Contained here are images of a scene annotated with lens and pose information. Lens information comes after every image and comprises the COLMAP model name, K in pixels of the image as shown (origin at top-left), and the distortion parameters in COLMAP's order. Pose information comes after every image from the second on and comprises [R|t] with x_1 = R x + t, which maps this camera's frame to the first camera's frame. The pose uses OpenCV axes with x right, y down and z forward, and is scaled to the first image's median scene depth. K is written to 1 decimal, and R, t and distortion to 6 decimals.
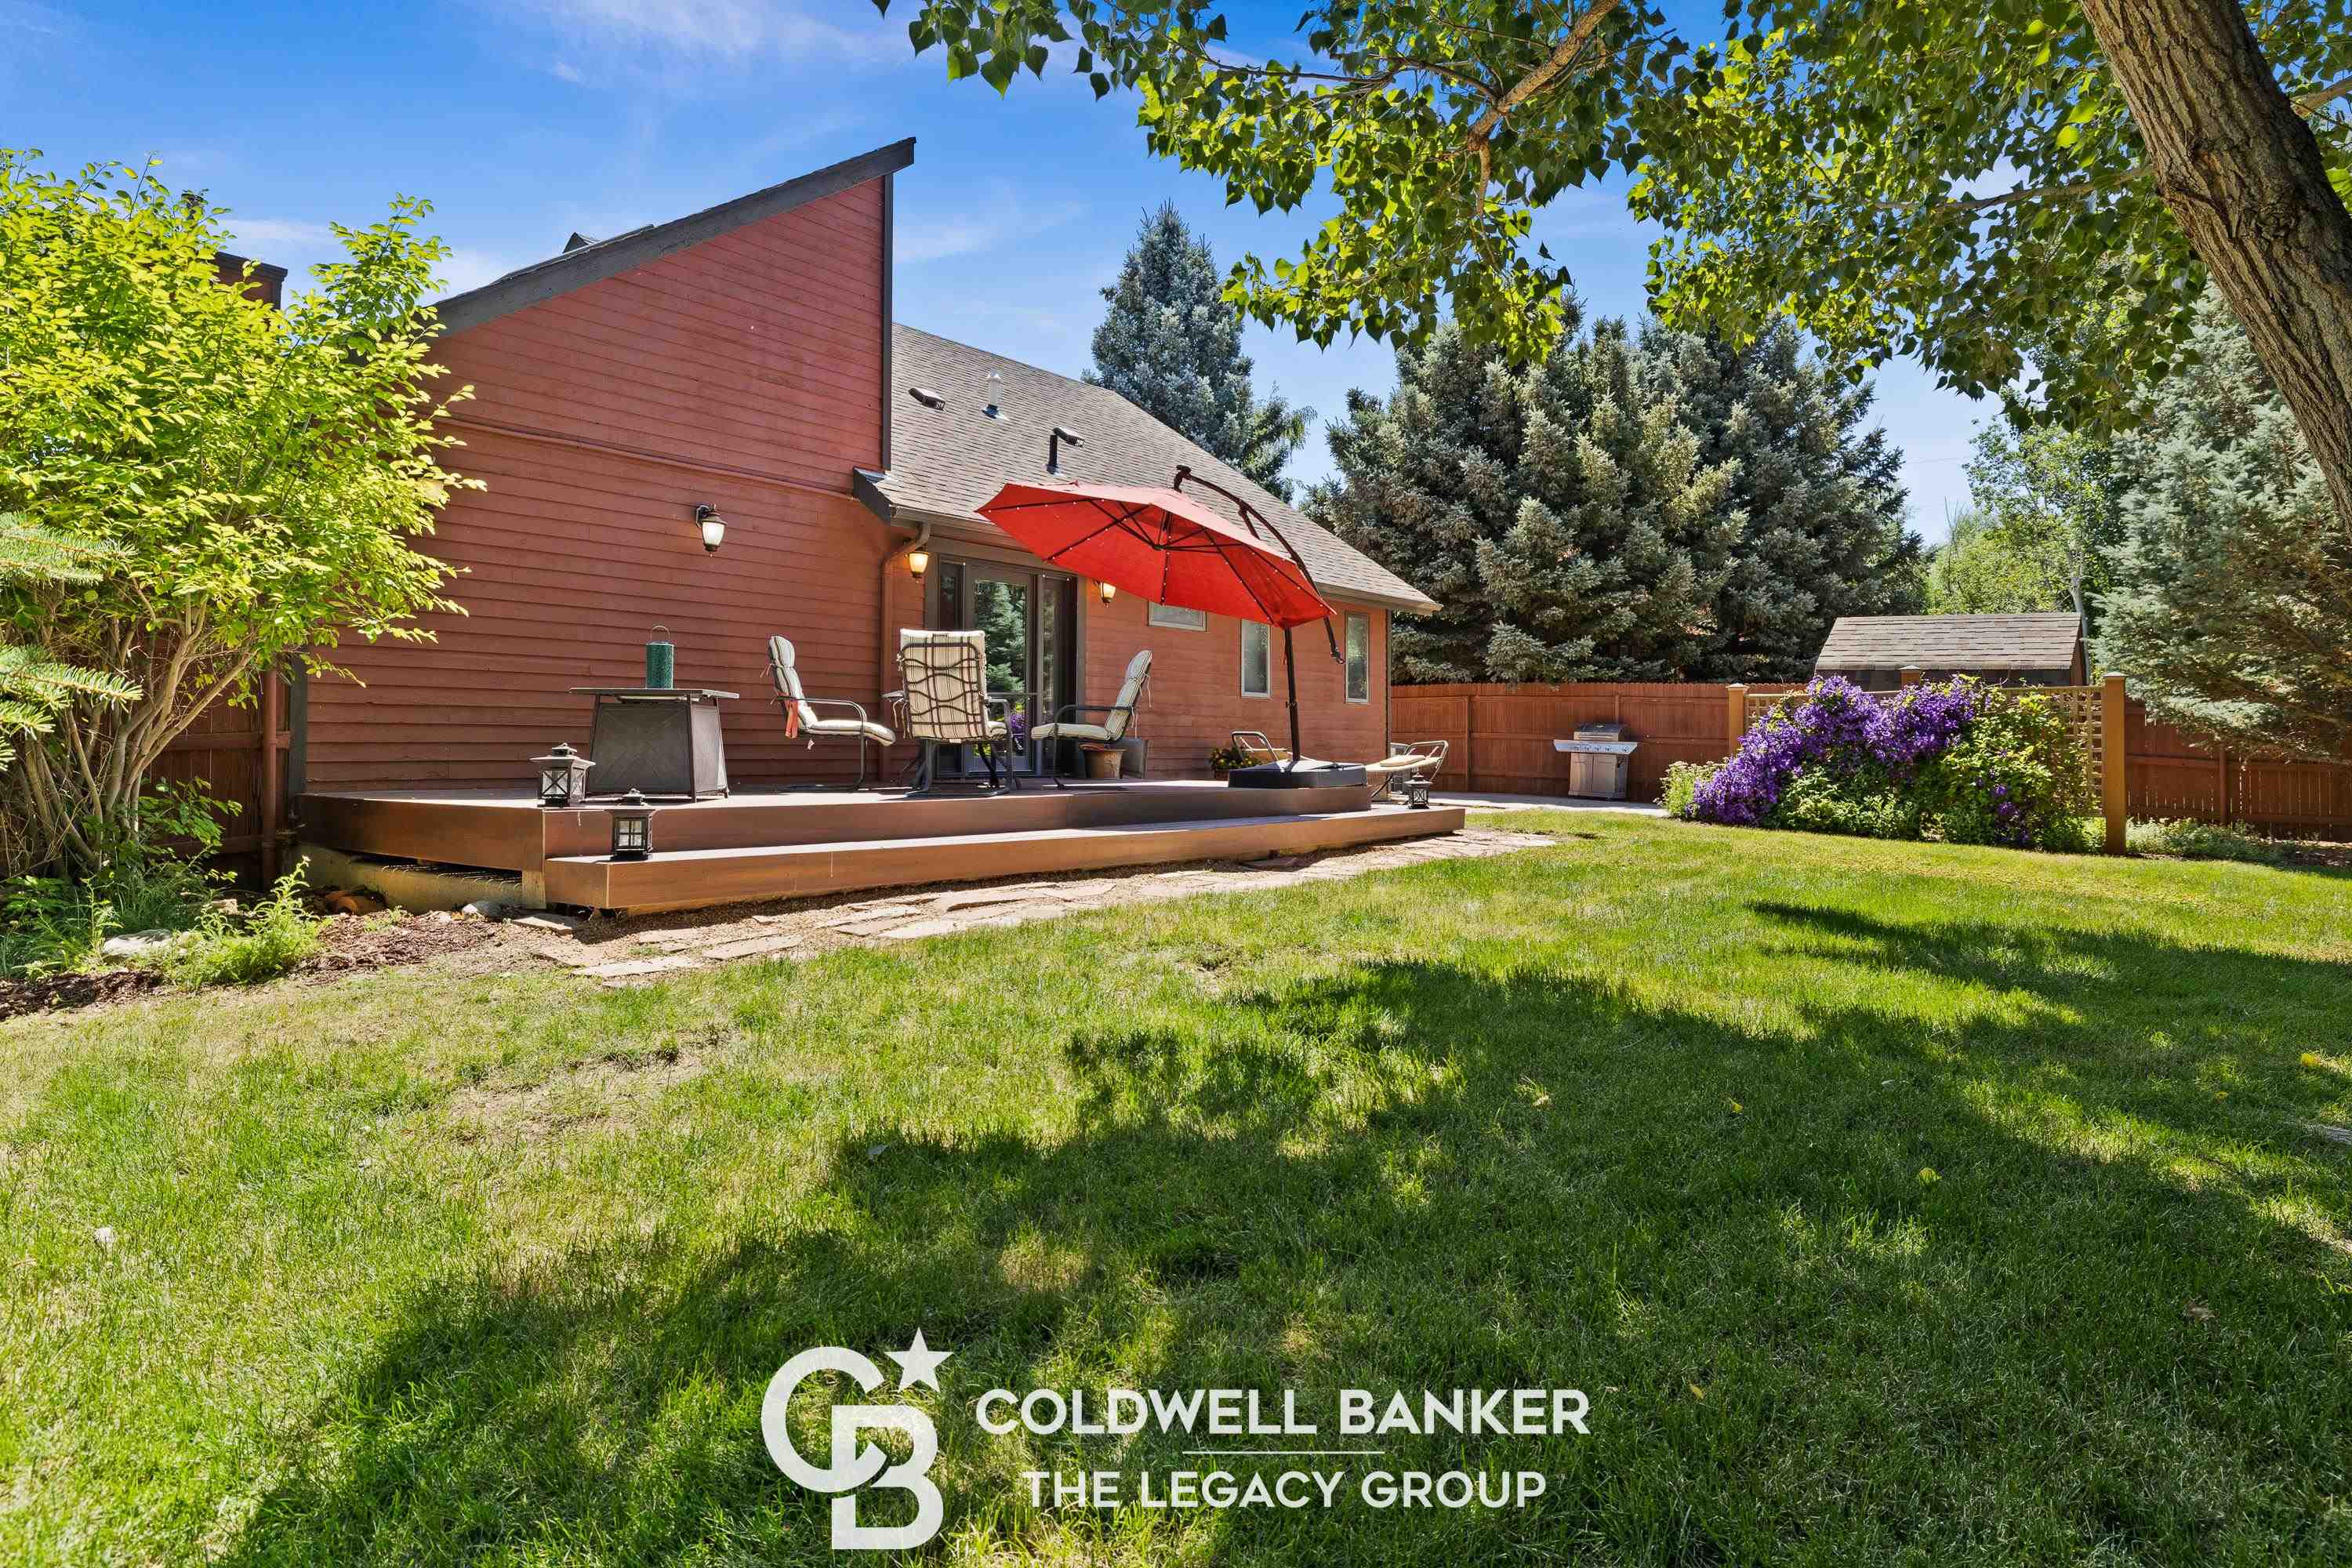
lens RADIAL K [[1264.7, 0, 1201.2], [0, 1264.7, 730.1], [0, 0, 1]] dist [-0.002730, 0.001975]
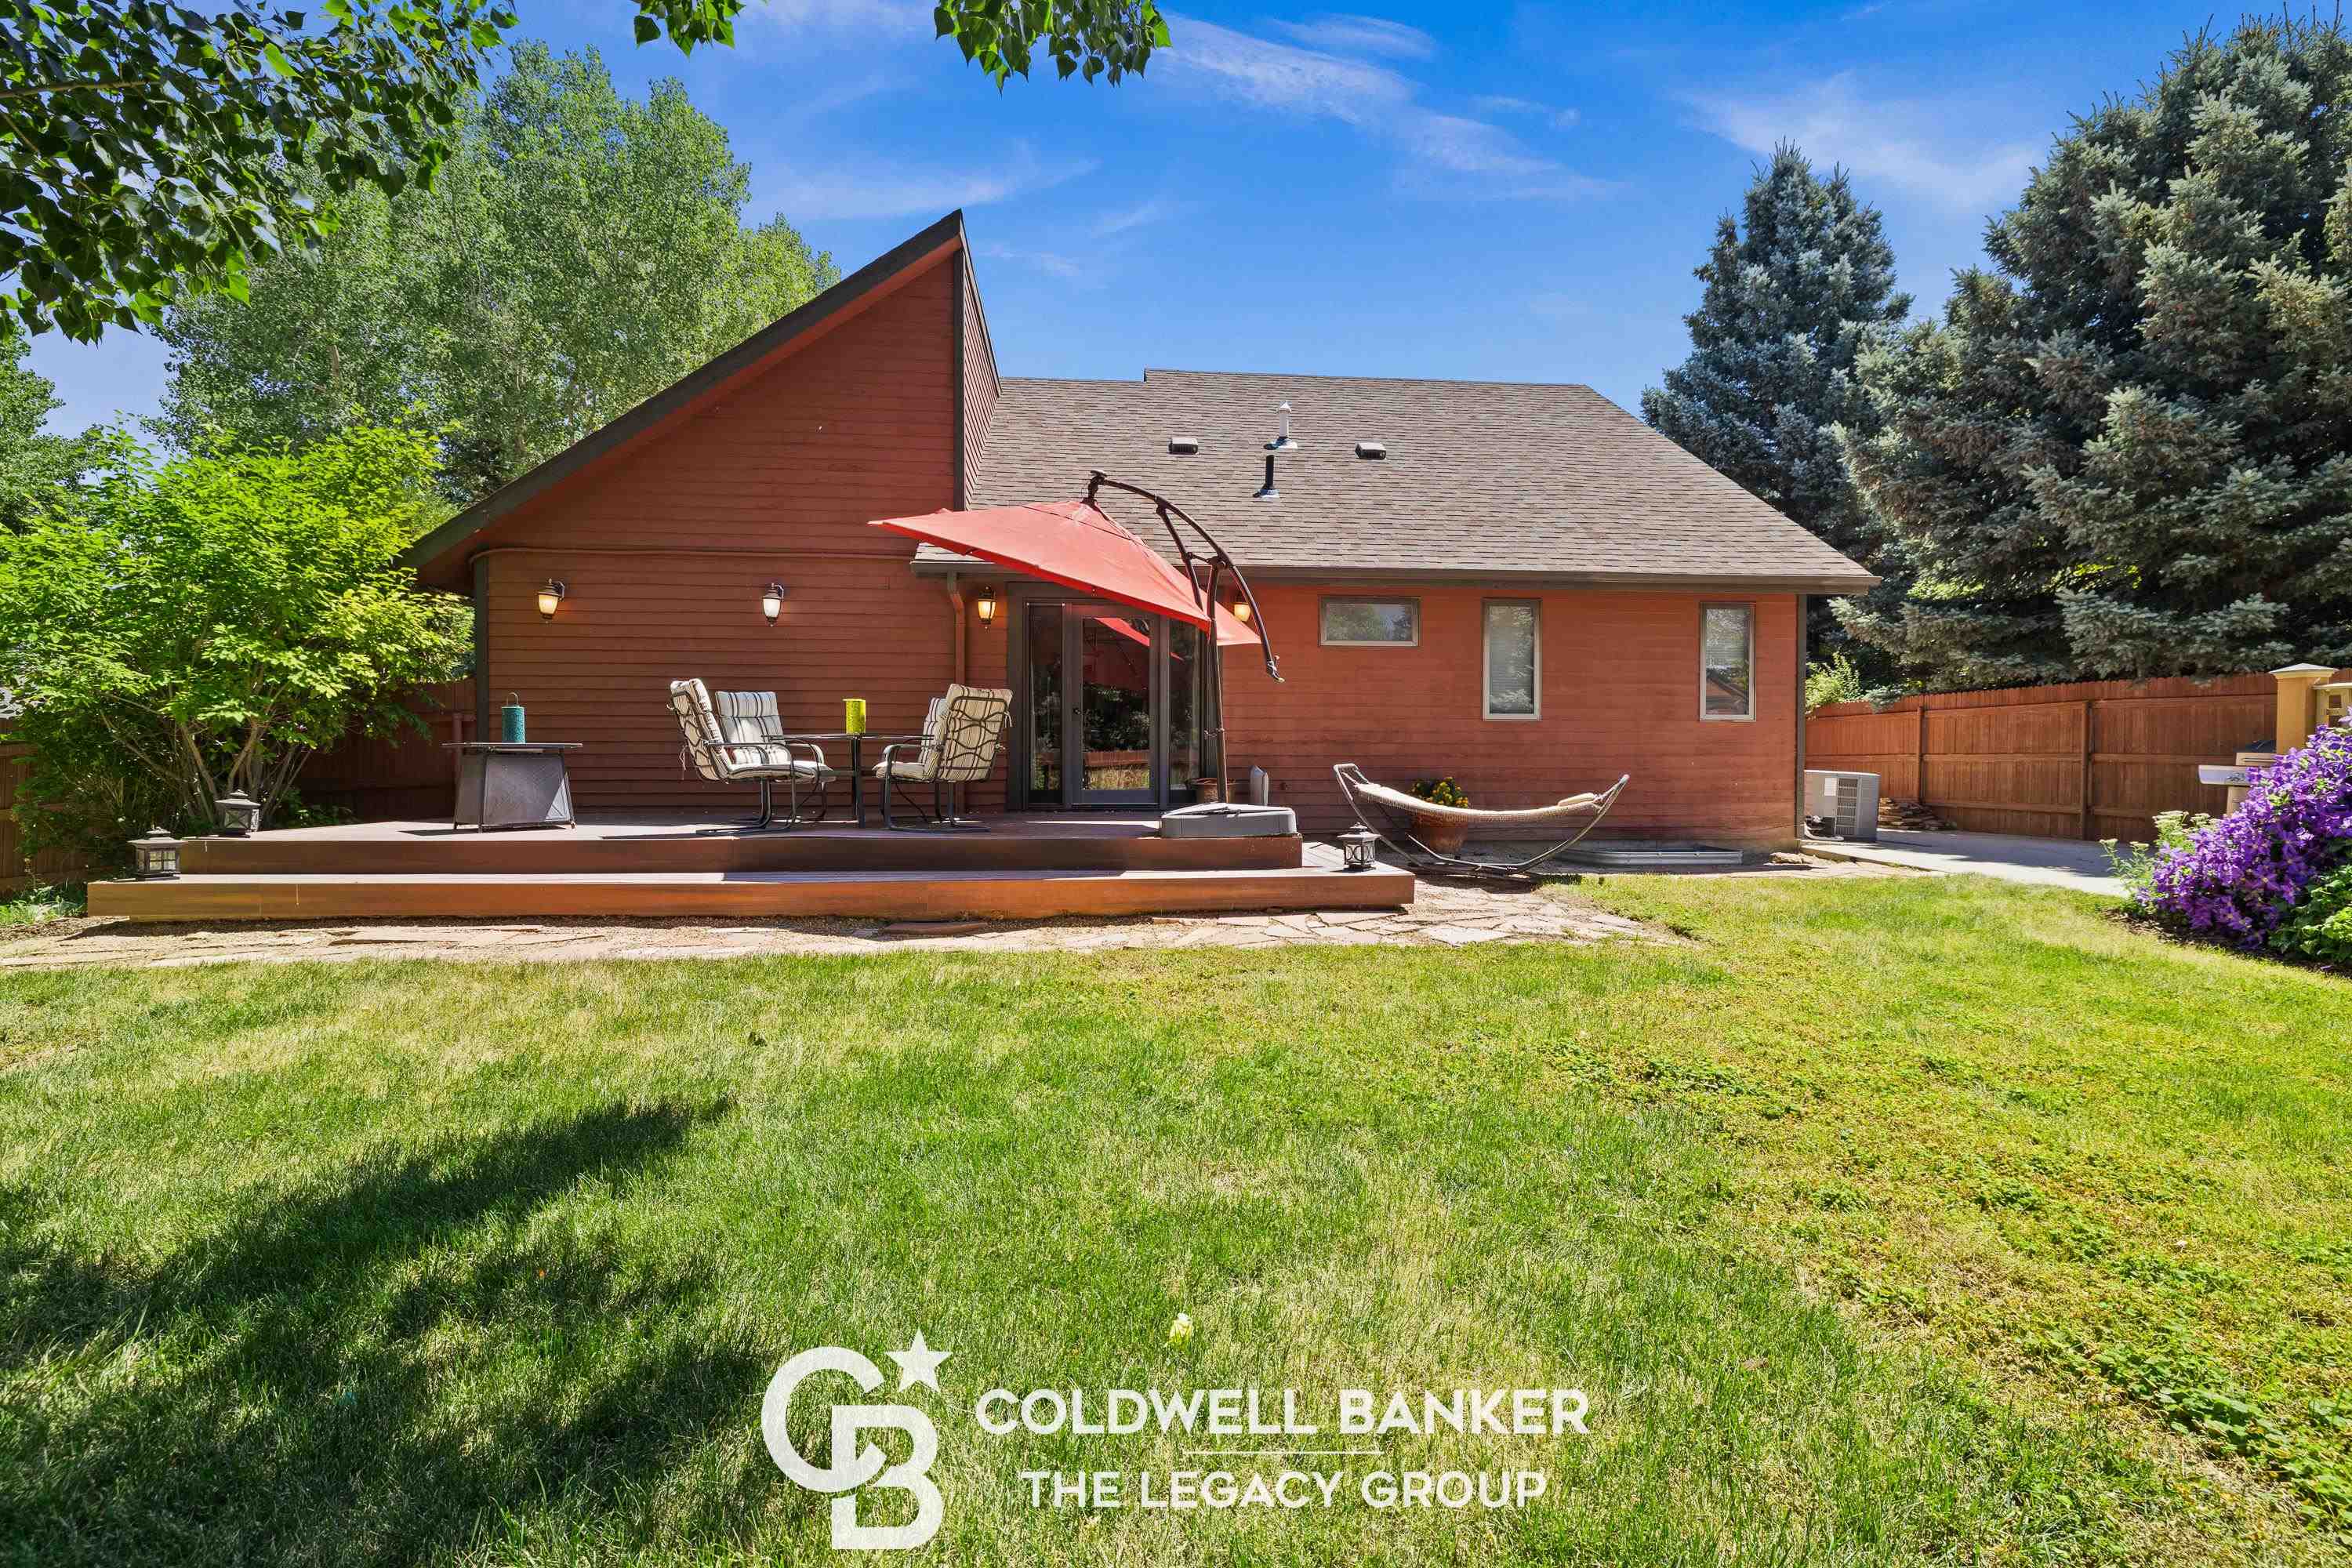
lens RADIAL K [[1053.8, 0, 1177.1], [0, 1053.8, 784.2], [0, 0, 1]] dist [0.000462, -0.000468]
pose [[0.703925, 0.011888, -0.710175, 0.299761], [0.012454, 0.999500, 0.029075, -0.004567], [0.710165, -0.029311, 0.703425, 0.271414]]
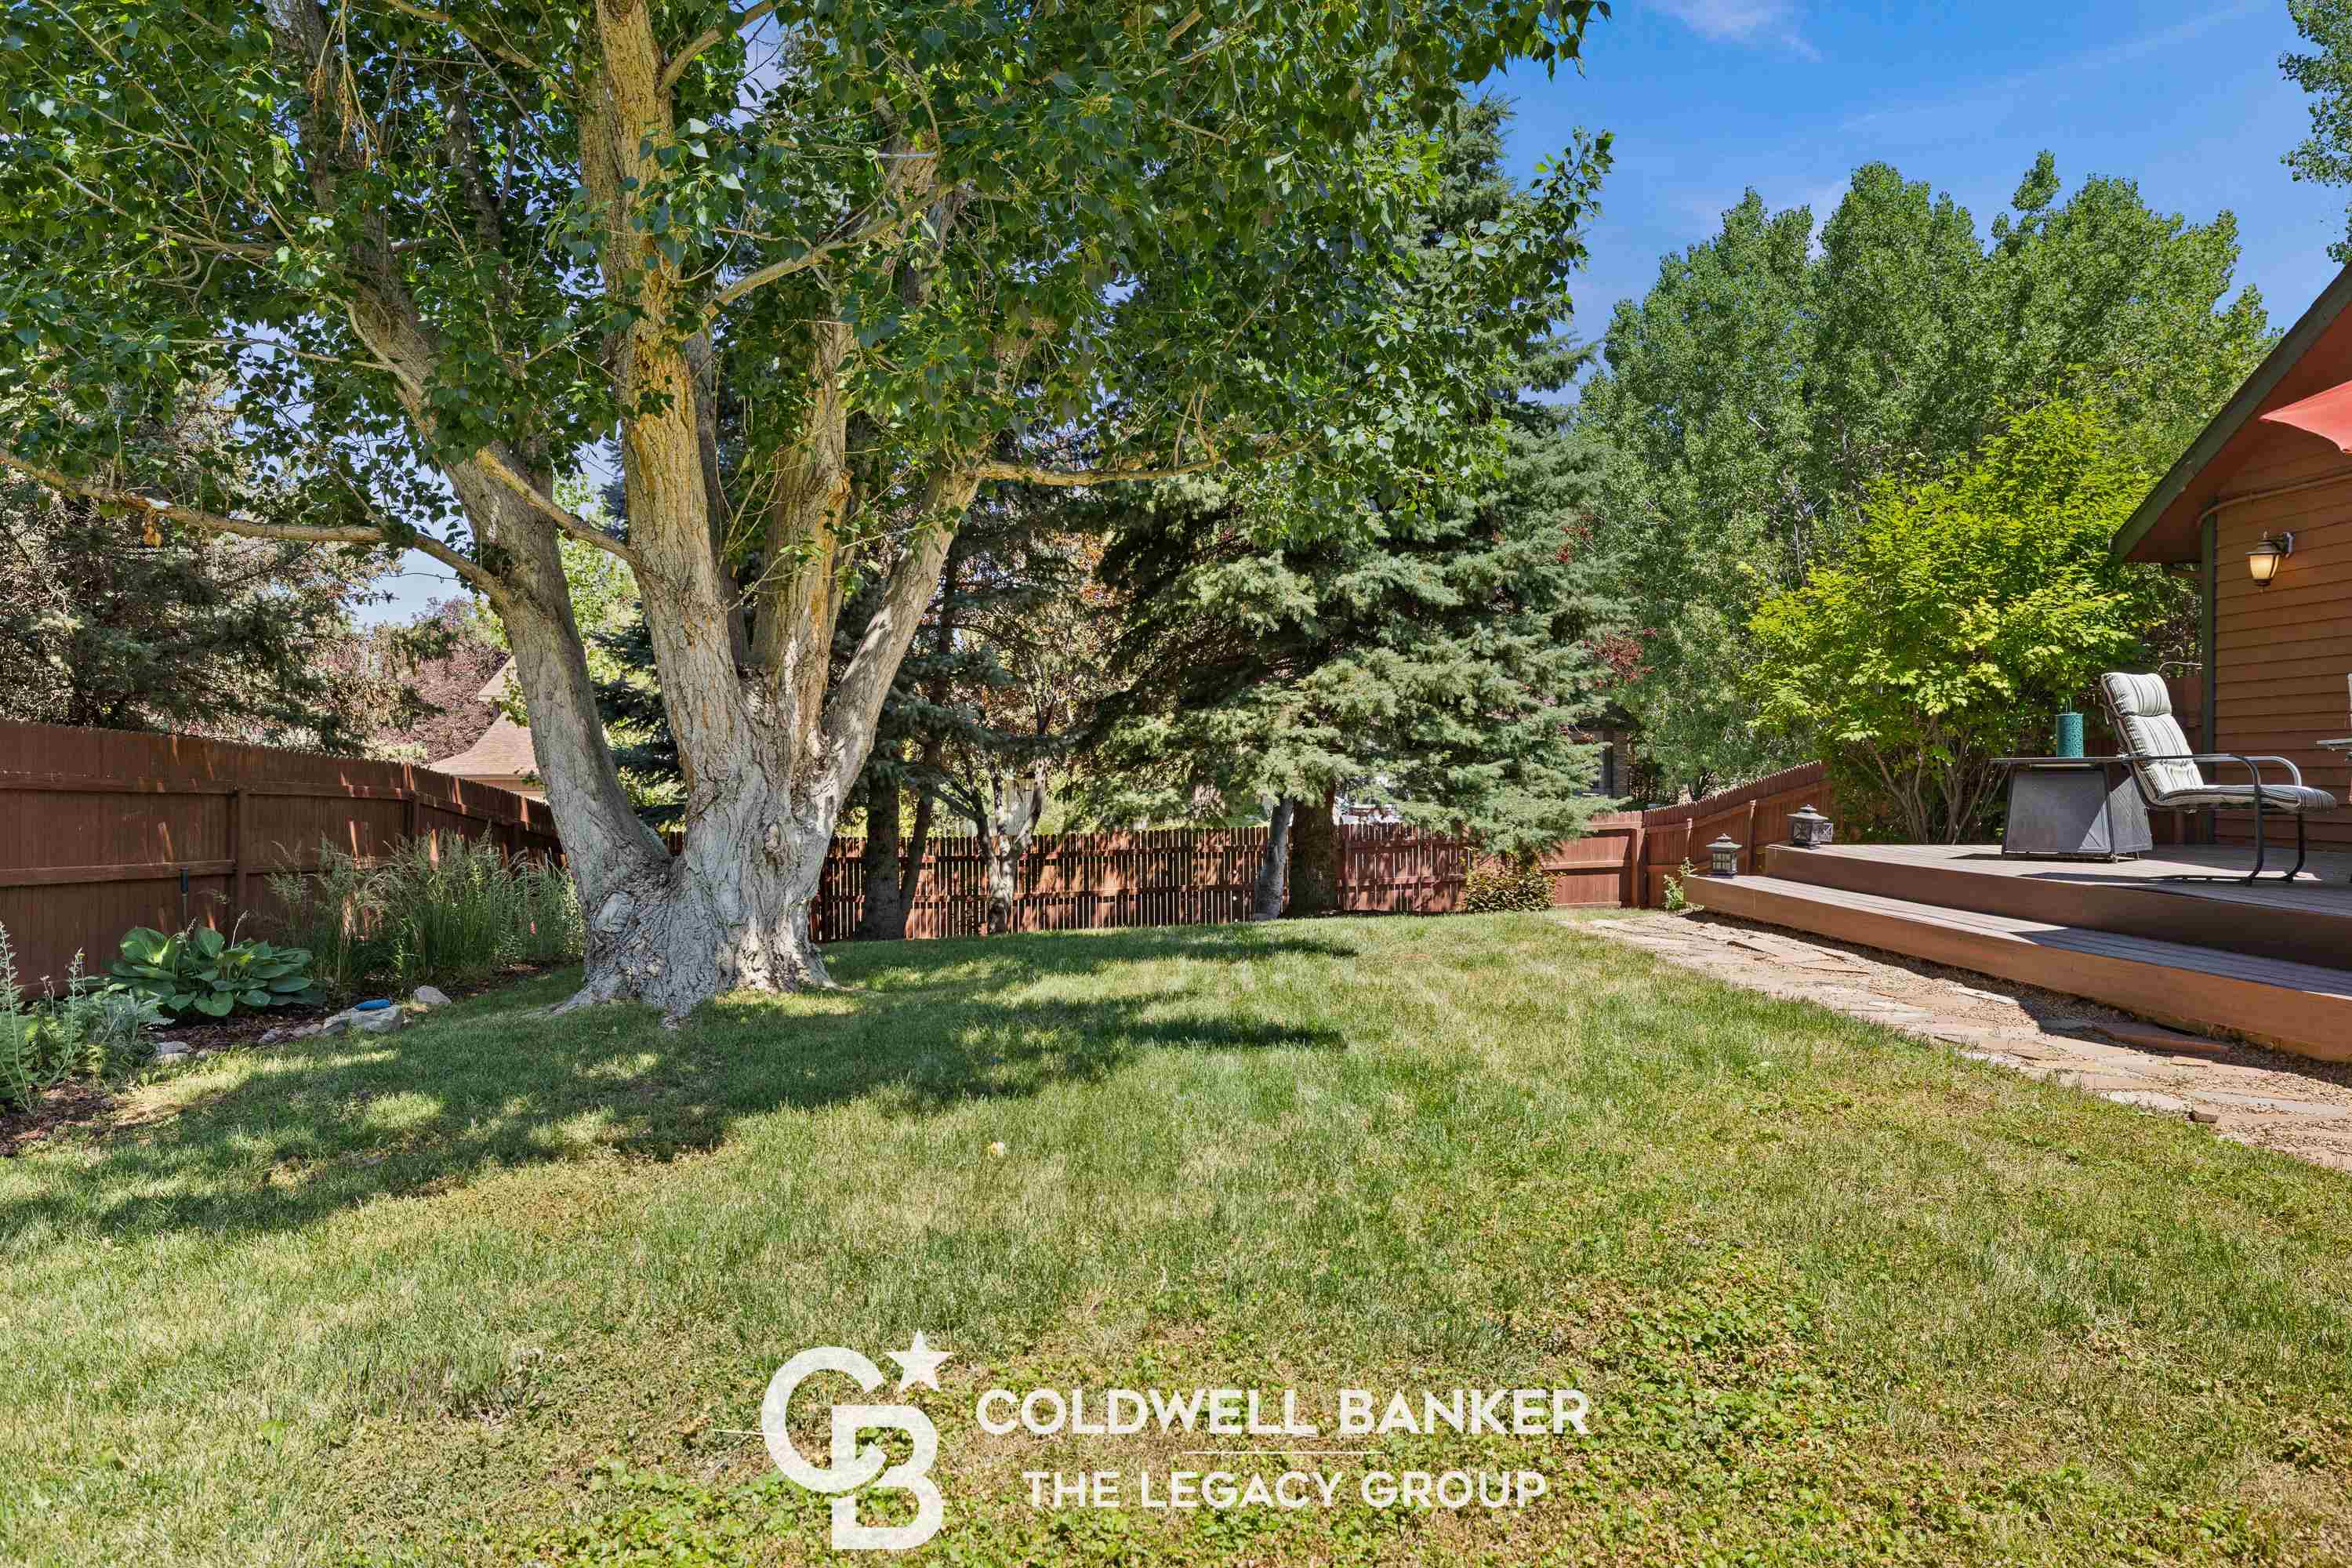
lens RADIAL K [[1478.5, 0, 1167.8], [0, 1478.5, 787.4], [0, 0, 1]] dist [-0.001474, 0.001754]
pose [[-0.727302, 0.006738, -0.686285, 0.373842], [0.010793, 0.999940, -0.001620, -0.004385], [0.686233, -0.008586, -0.727331, 0.524491]]
